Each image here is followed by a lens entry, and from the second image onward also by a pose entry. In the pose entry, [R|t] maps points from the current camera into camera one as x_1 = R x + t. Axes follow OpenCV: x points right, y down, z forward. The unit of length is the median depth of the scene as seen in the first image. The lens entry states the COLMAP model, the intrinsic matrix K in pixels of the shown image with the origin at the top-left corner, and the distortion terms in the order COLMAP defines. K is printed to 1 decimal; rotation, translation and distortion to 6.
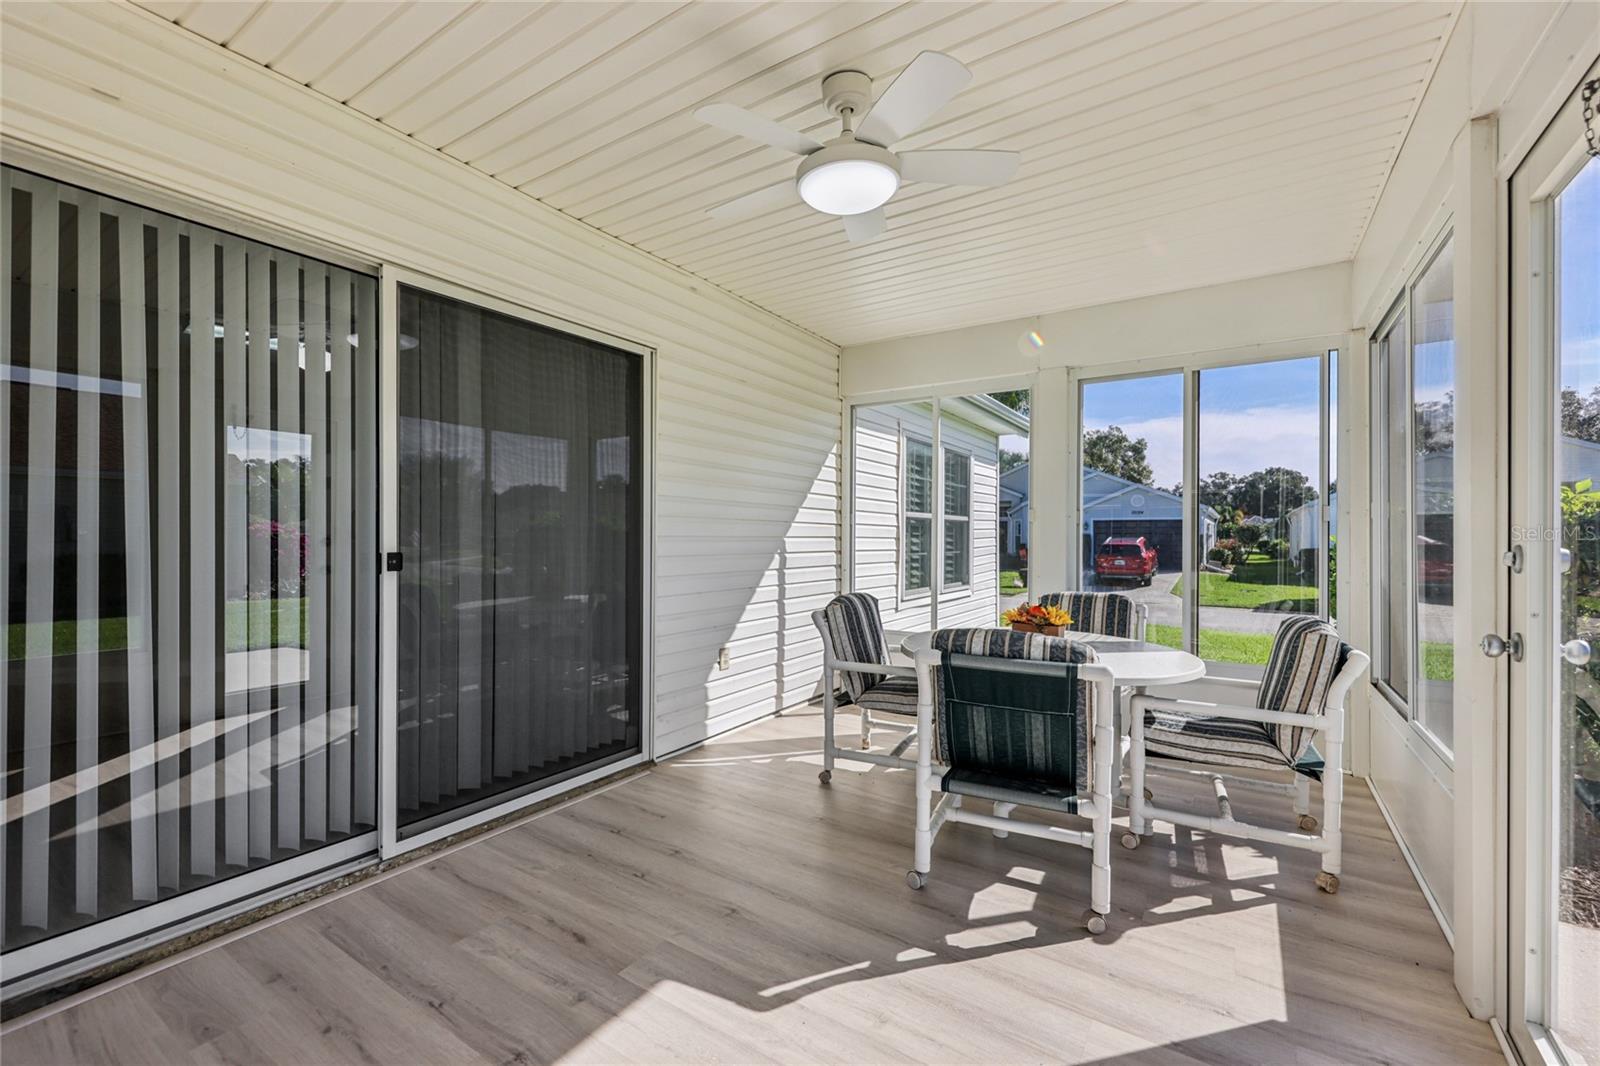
lens RADIAL K [[667.4, 0, 792.2], [0, 667.4, 536.5], [0, 0, 1]] dist [0.003164, -0.001190]
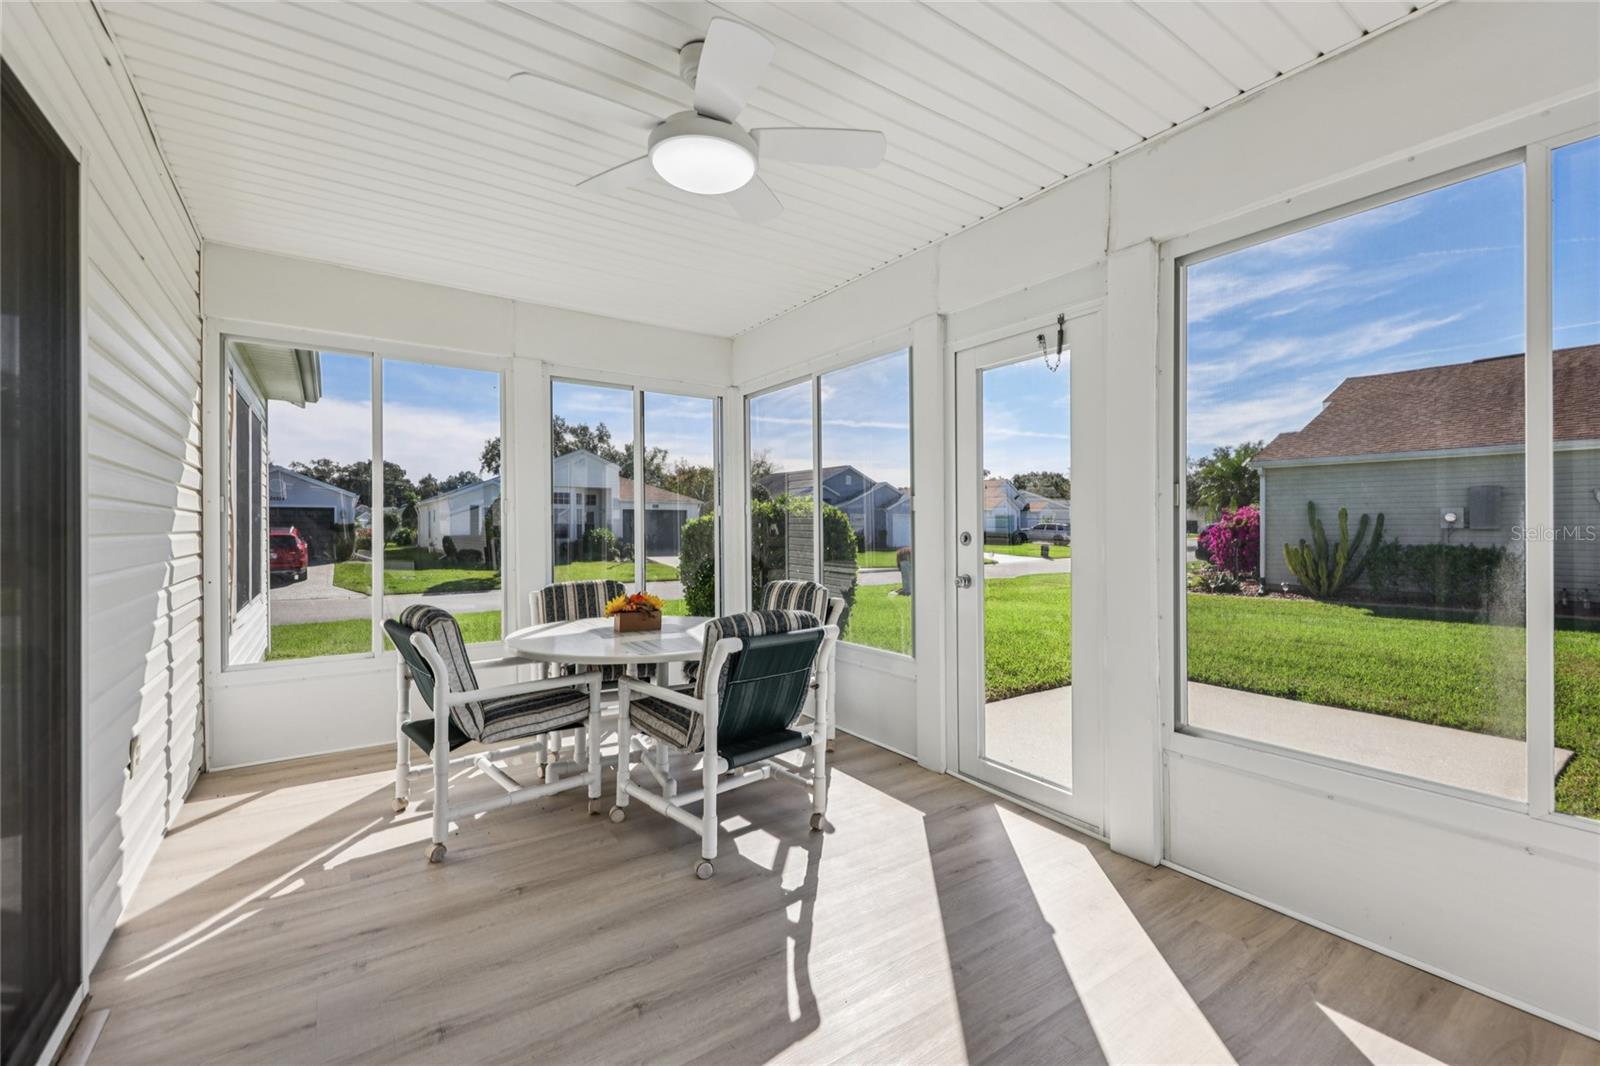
lens RADIAL K [[667.4, 0, 790.0], [0, 667.4, 526.2], [0, 0, 1]] dist [0.003164, -0.001190]
pose [[0.372540, -0.004794, 0.928004, -0.471174], [0.002992, 0.999988, 0.003965, -0.007791], [-0.928011, 0.001300, 0.372549, 0.334144]]
